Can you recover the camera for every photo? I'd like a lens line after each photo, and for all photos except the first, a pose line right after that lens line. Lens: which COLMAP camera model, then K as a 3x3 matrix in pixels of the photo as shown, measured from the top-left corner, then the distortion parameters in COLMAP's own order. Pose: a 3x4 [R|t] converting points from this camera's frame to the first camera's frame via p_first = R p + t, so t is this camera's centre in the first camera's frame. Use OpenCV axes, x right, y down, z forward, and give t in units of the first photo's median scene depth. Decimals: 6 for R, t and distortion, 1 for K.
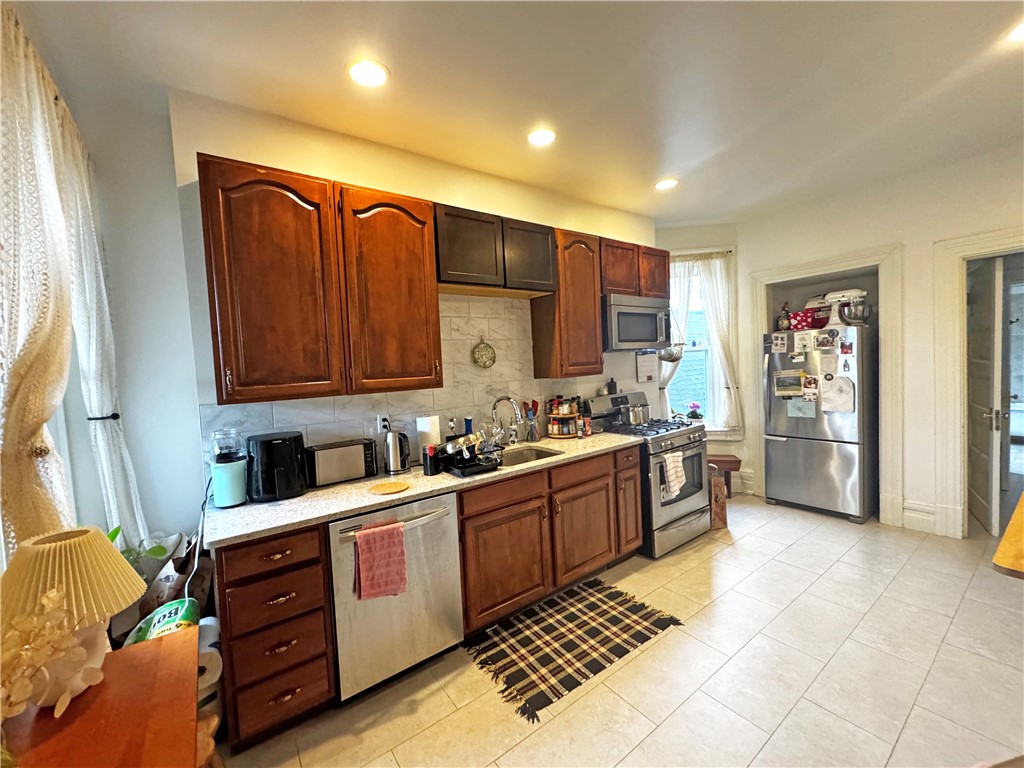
lens RADIAL K [[409.0, 0, 512.2], [0, 409.0, 382.7], [0, 0, 1]] dist [-0.001989, 0.000045]
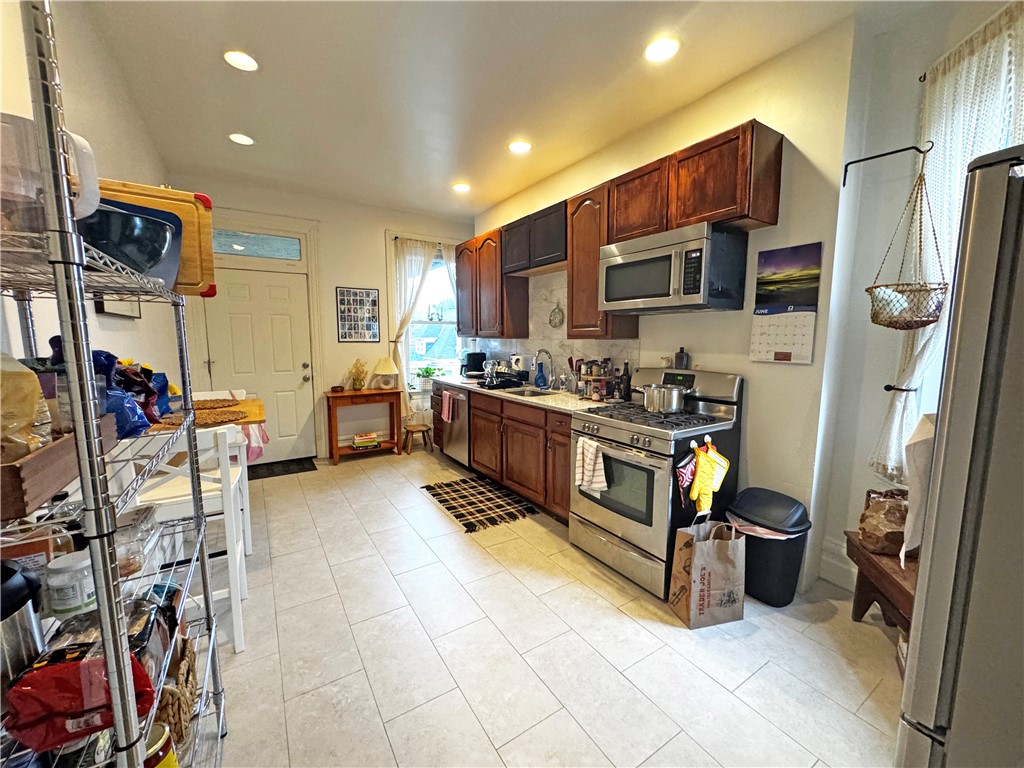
lens RADIAL K [[409.0, 0, 509.7], [0, 409.0, 381.7], [0, 0, 1]] dist [-0.001989, 0.000045]
pose [[-0.059591, 0.159481, -0.985401, 1.599737], [-0.048948, 0.985501, 0.162458, -0.088305], [0.997022, 0.057914, -0.050920, 1.179663]]
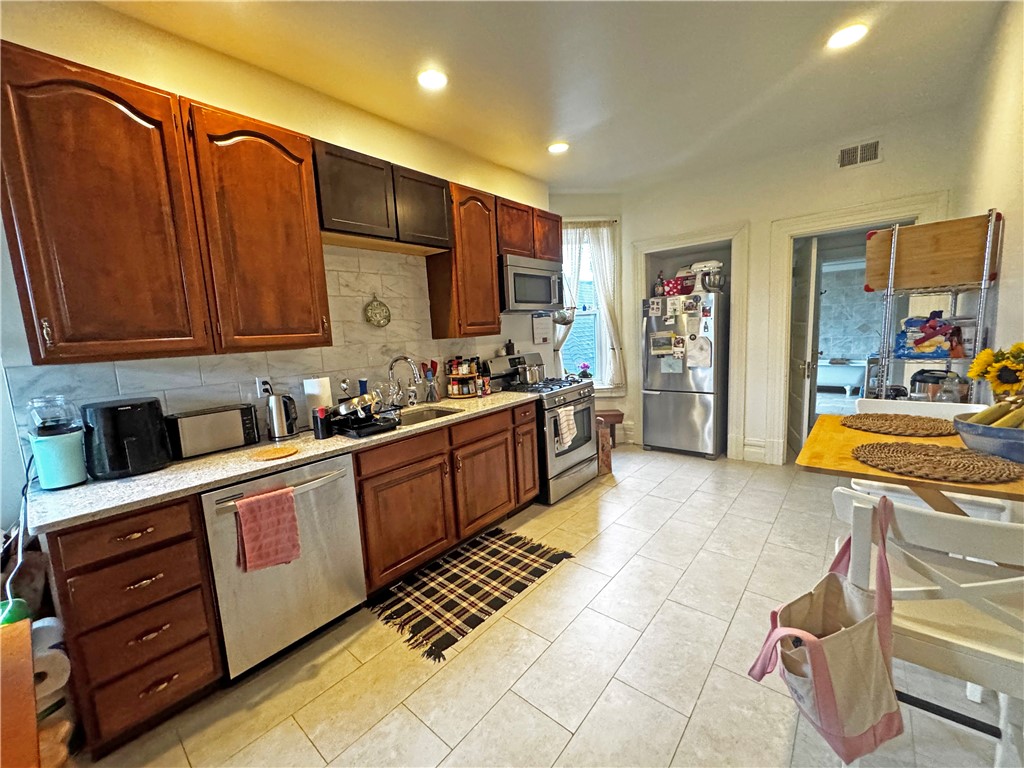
lens RADIAL K [[409.0, 0, 512.3], [0, 409.0, 382.8], [0, 0, 1]] dist [-0.001989, 0.000045]
pose [[0.971262, -0.031894, 0.235866, 0.006991], [0.014761, 0.997145, 0.074052, 0.034049], [-0.237554, -0.068442, 0.968960, -0.007773]]
